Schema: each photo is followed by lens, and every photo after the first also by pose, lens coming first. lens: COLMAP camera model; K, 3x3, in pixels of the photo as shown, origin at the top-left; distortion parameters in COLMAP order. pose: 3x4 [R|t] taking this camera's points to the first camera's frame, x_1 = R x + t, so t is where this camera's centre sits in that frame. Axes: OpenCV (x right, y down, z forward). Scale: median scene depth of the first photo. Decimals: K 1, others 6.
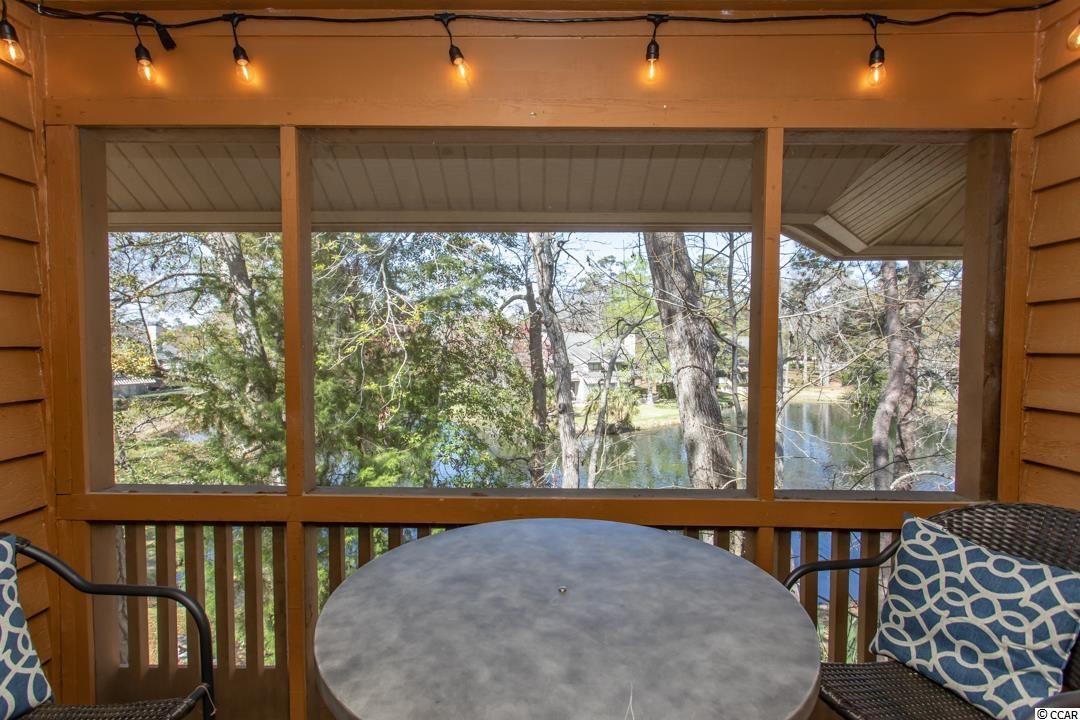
lens RADIAL K [[510.2, 0, 534.8], [0, 510.2, 357.4], [0, 0, 1]] dist [0.000370, 0.002033]
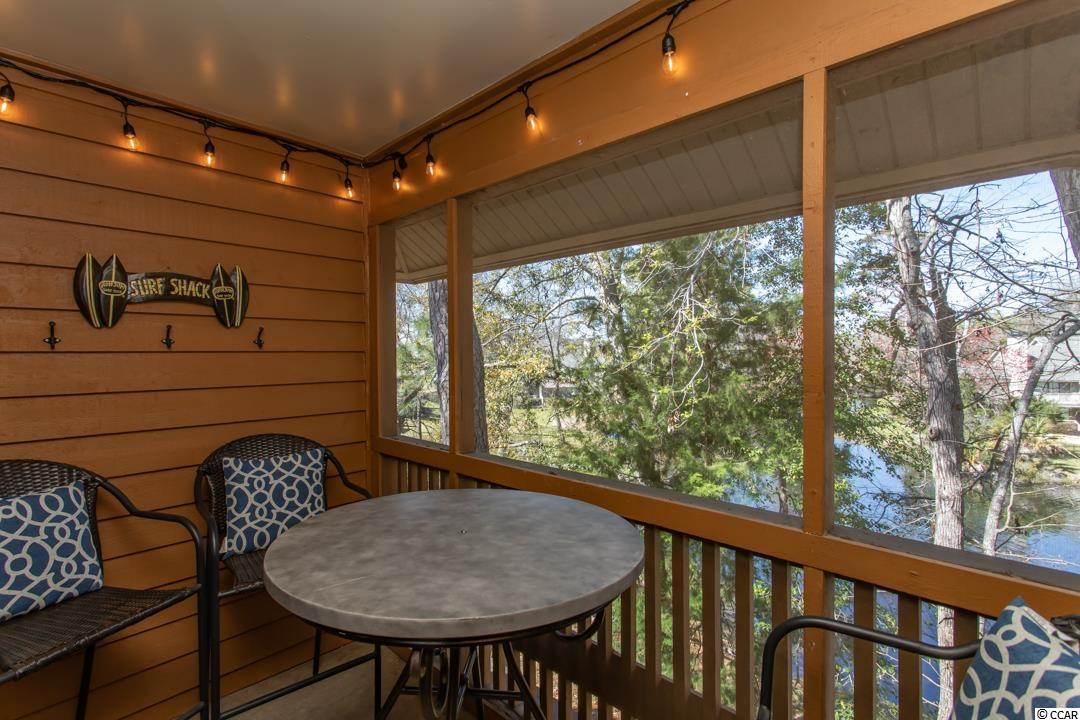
lens RADIAL K [[510.2, 0, 535.3], [0, 510.2, 356.6], [0, 0, 1]] dist [0.000370, 0.002033]
pose [[0.725945, -0.003757, -0.687743, 0.770906], [-0.012720, 0.999741, -0.018888, 0.026362], [0.687636, 0.022460, 0.725709, 0.128651]]
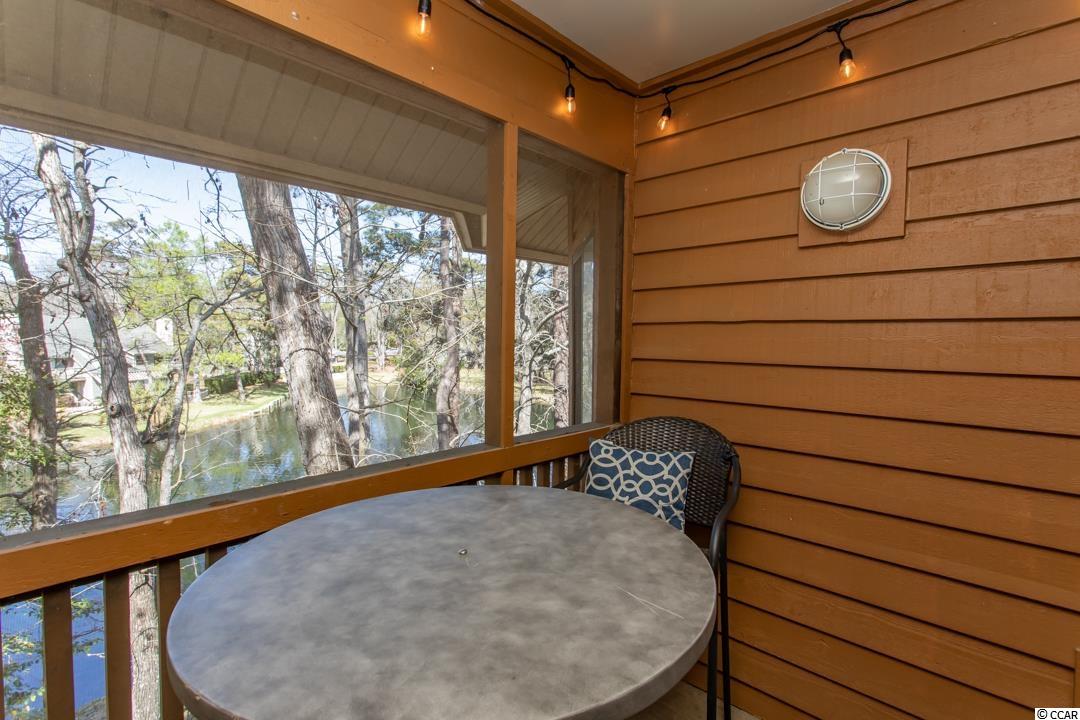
lens RADIAL K [[510.2, 0, 535.8], [0, 510.2, 358.0], [0, 0, 1]] dist [0.000370, 0.002033]
pose [[0.681782, -0.032881, 0.730816, -0.384279], [0.015470, 0.999414, 0.030534, 0.048406], [-0.731392, -0.009511, 0.681891, 0.185271]]
